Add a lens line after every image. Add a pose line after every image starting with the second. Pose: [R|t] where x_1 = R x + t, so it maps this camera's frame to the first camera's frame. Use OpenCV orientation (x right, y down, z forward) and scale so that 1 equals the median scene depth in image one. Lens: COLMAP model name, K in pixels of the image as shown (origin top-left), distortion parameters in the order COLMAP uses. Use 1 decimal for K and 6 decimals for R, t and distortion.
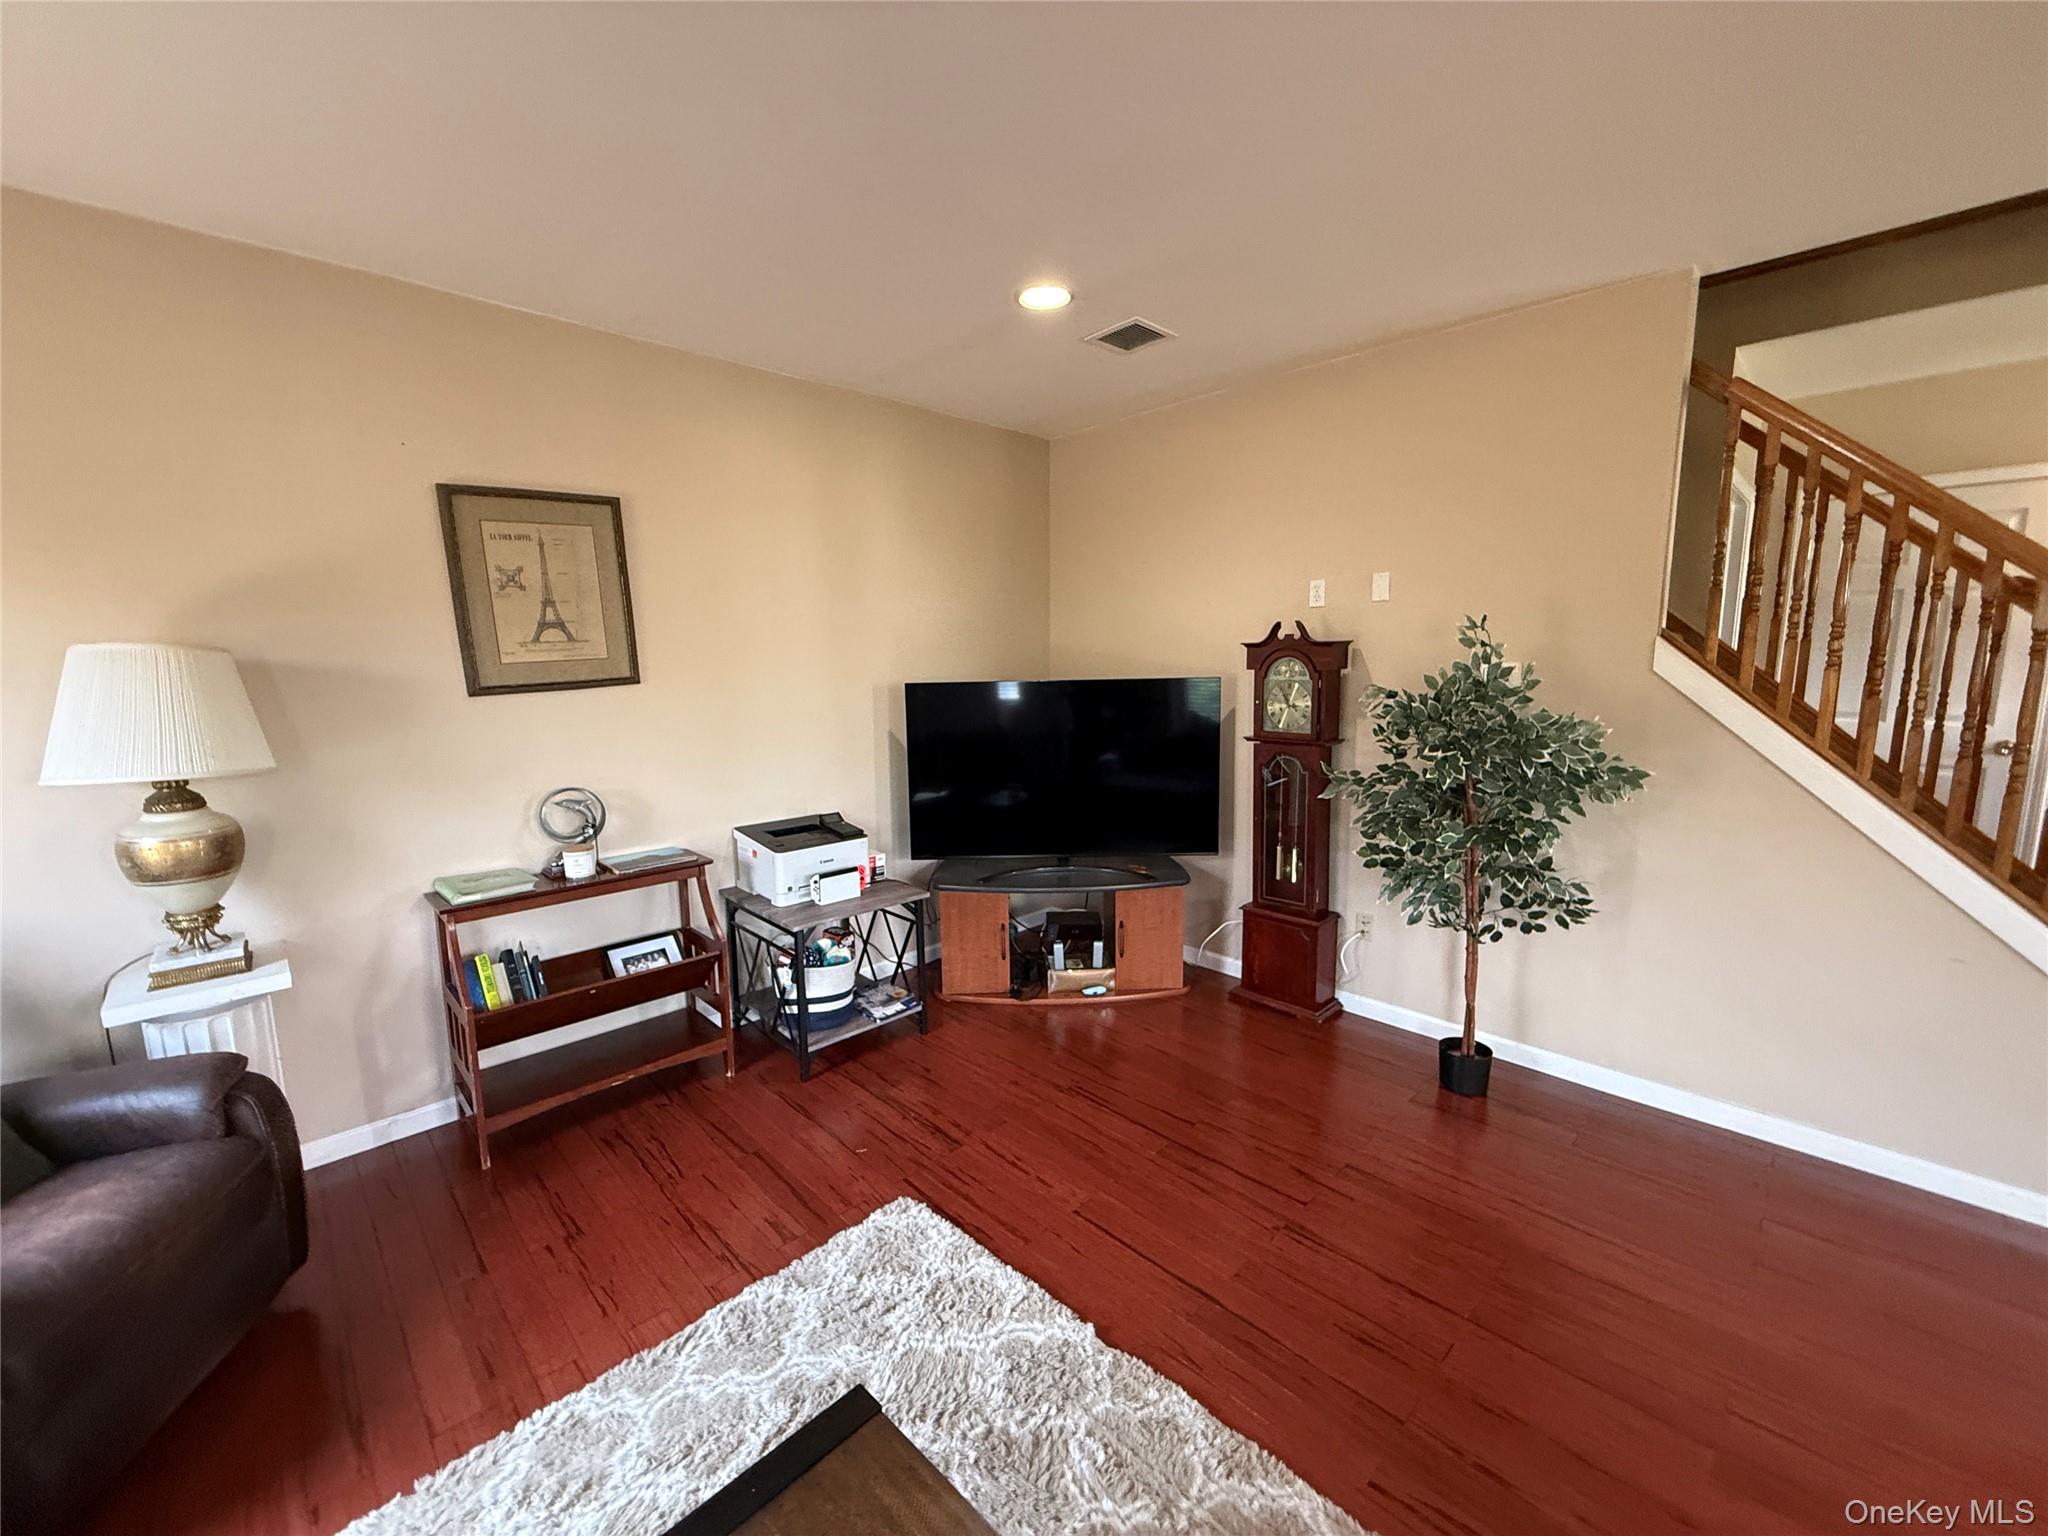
lens RADIAL K [[819.5, 0, 1019.7], [0, 819.5, 766.3], [0, 0, 1]] dist [-0.000134, 0.000114]
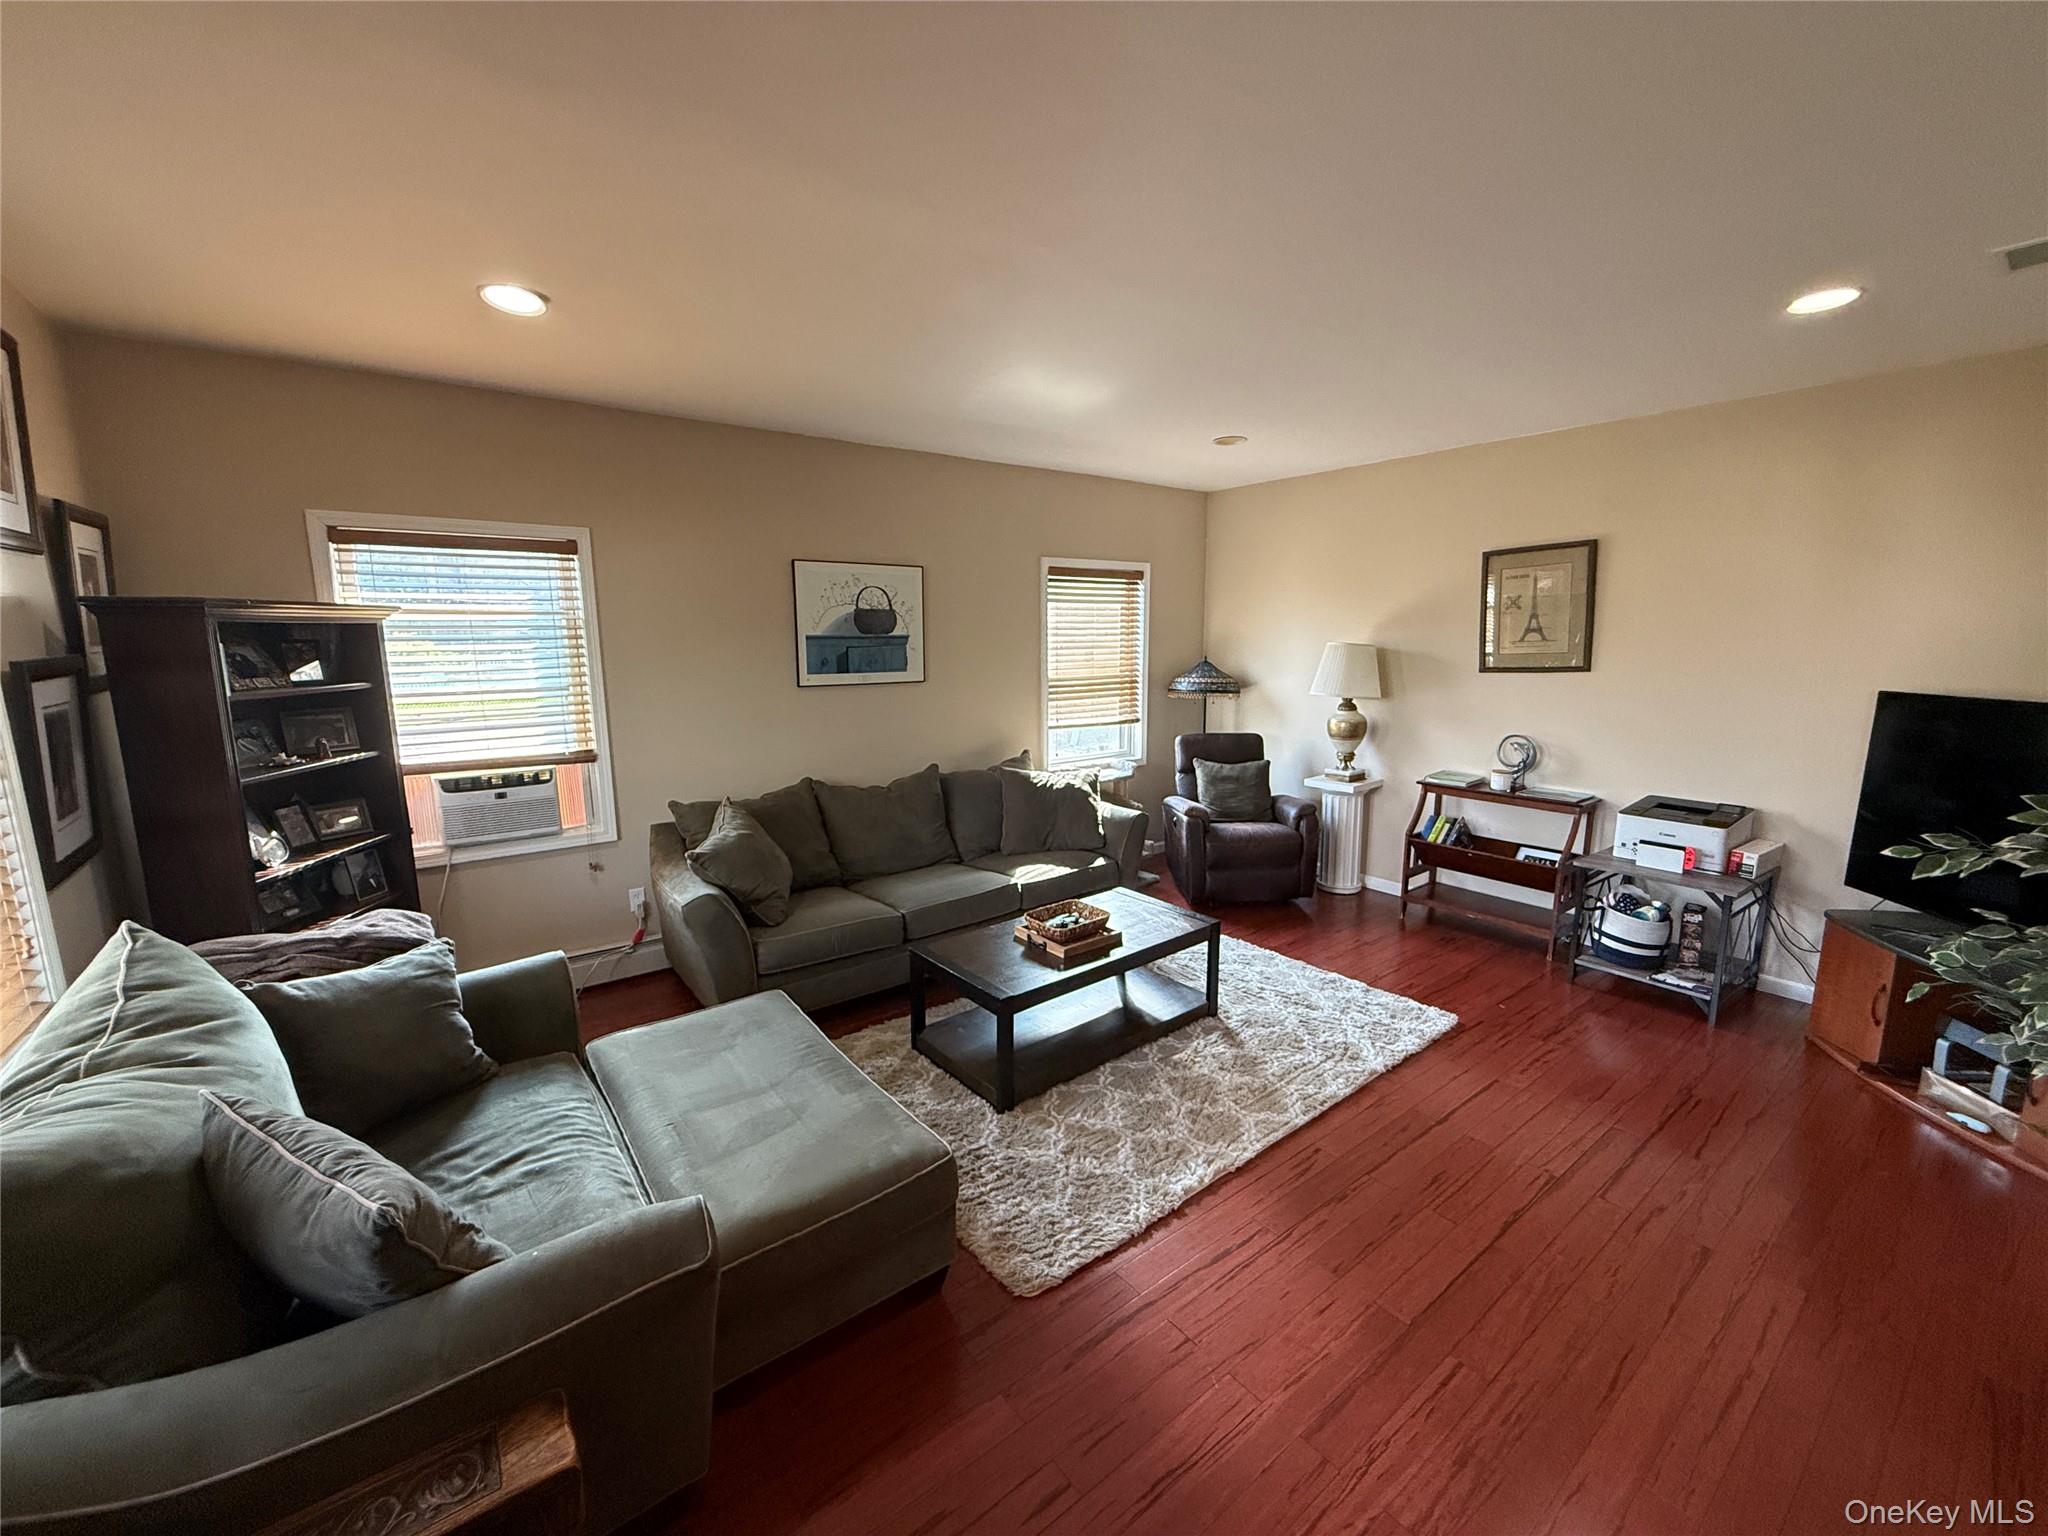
lens RADIAL K [[819.5, 0, 1015.0], [0, 819.5, 764.9], [0, 0, 1]] dist [-0.000134, 0.000114]
pose [[-0.127214, 0.173510, -0.976581, 1.114749], [-0.128117, 0.973458, 0.189645, -0.091779], [0.983566, 0.149242, -0.101607, 0.223813]]
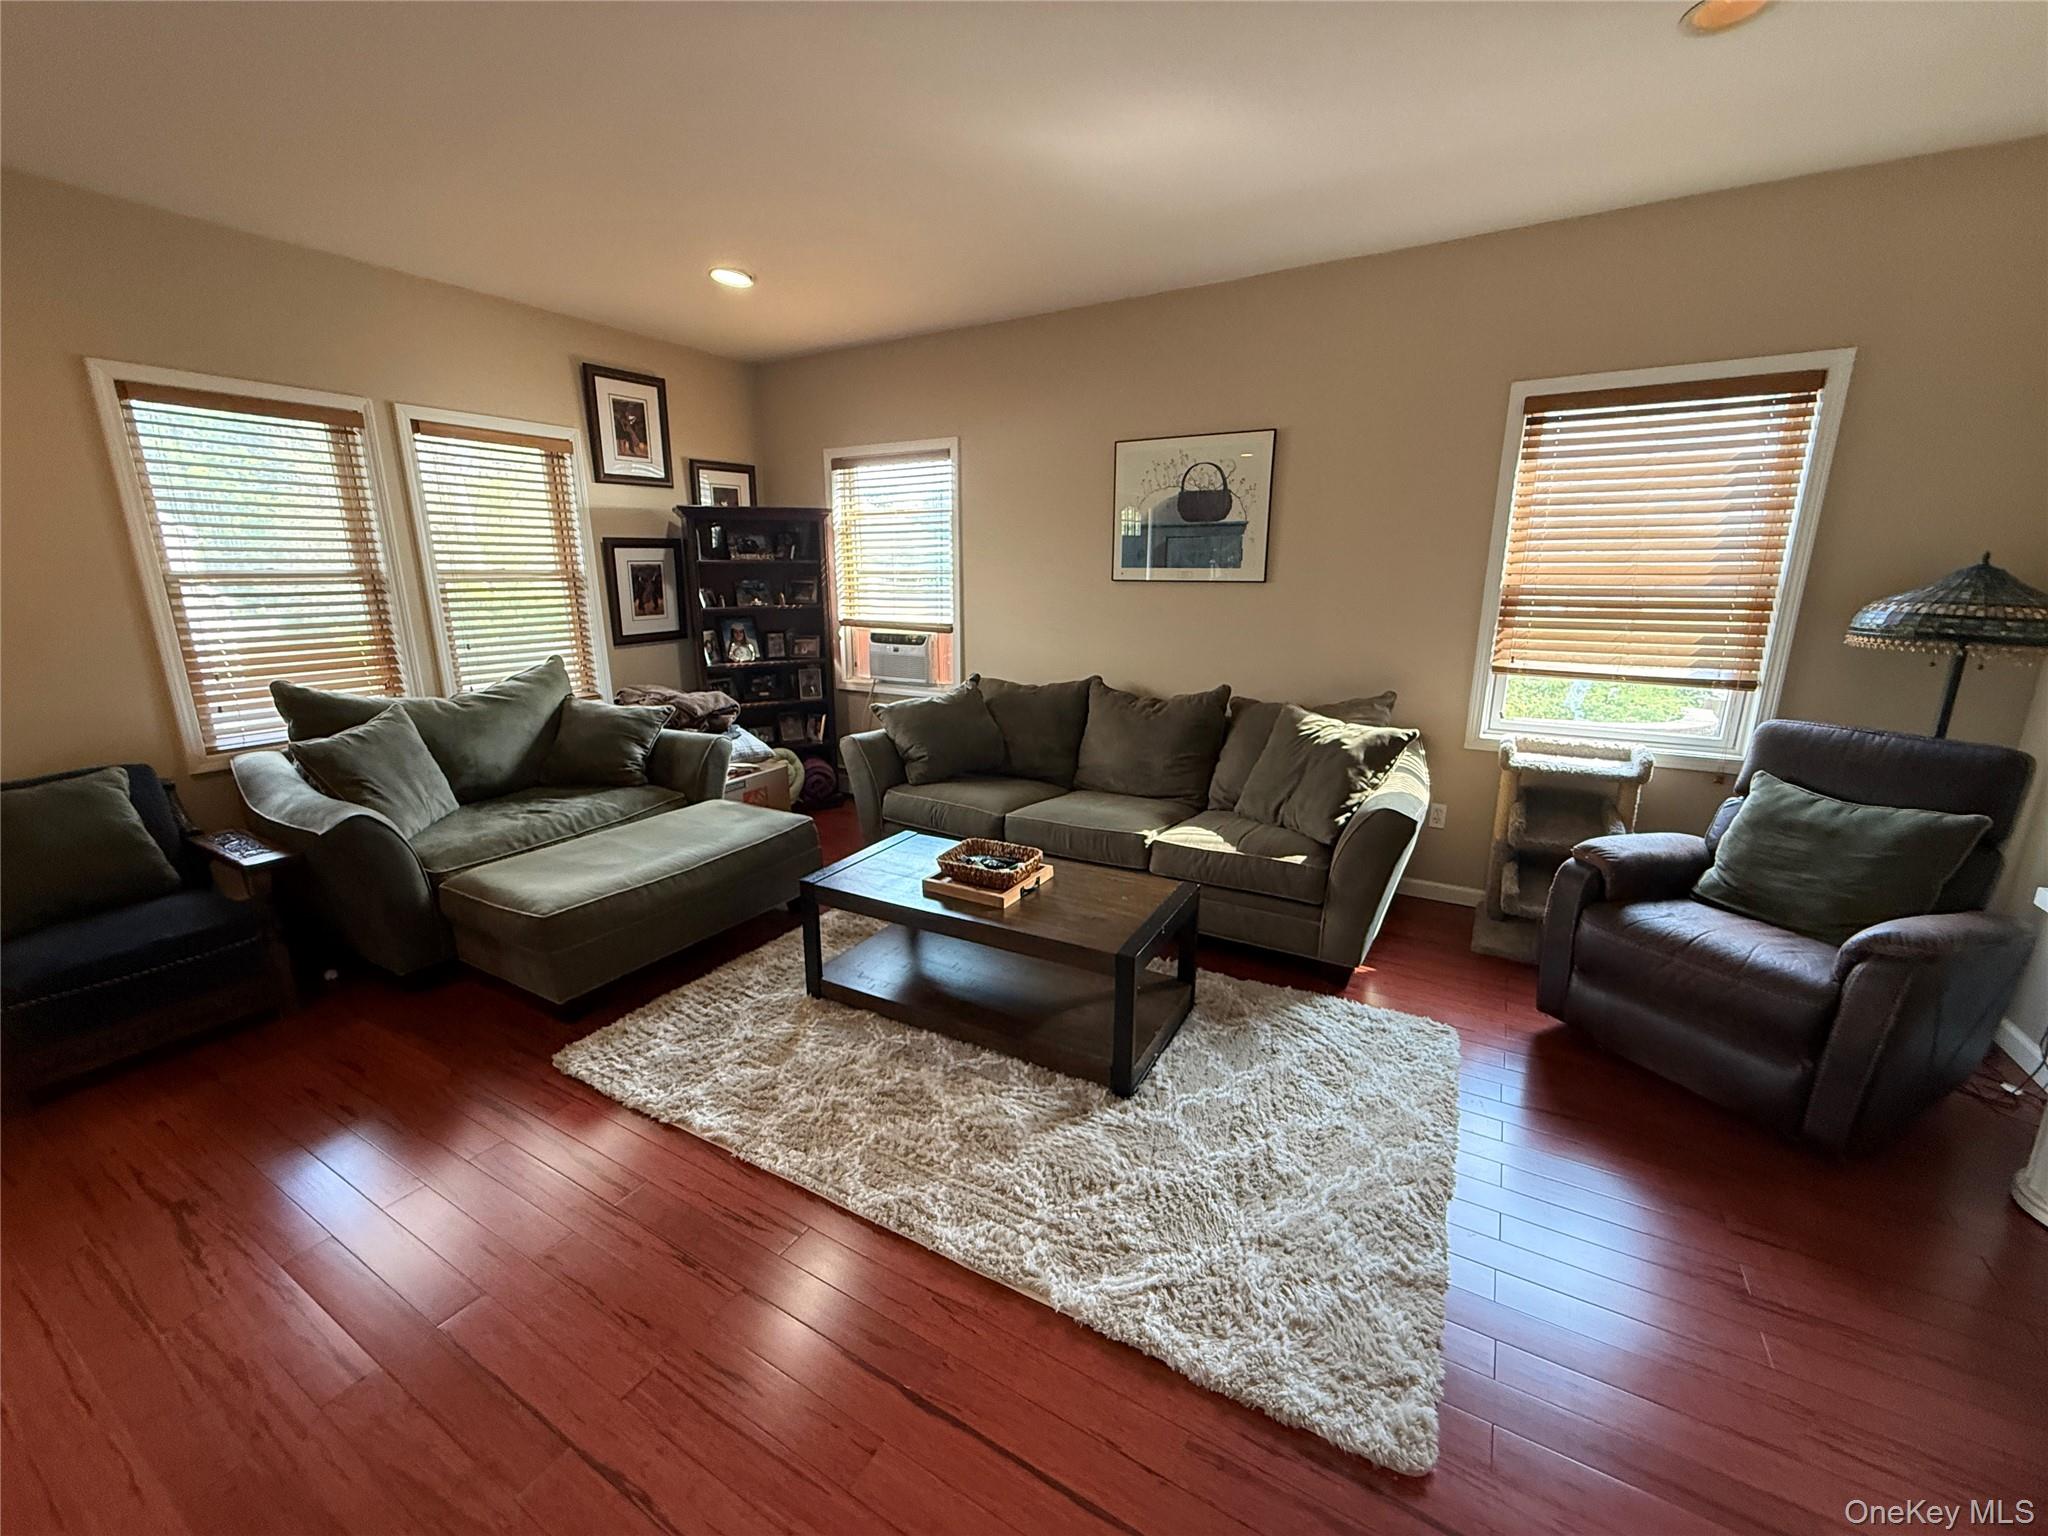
lens RADIAL K [[819.5, 0, 1005.1], [0, 819.5, 755.2], [0, 0, 1]] dist [-0.000134, 0.000114]
pose [[-0.965590, 0.073668, -0.249416, 0.204560], [-0.020187, 0.934916, 0.354293, -0.113482], [0.259283, 0.347137, -0.901259, 1.030142]]
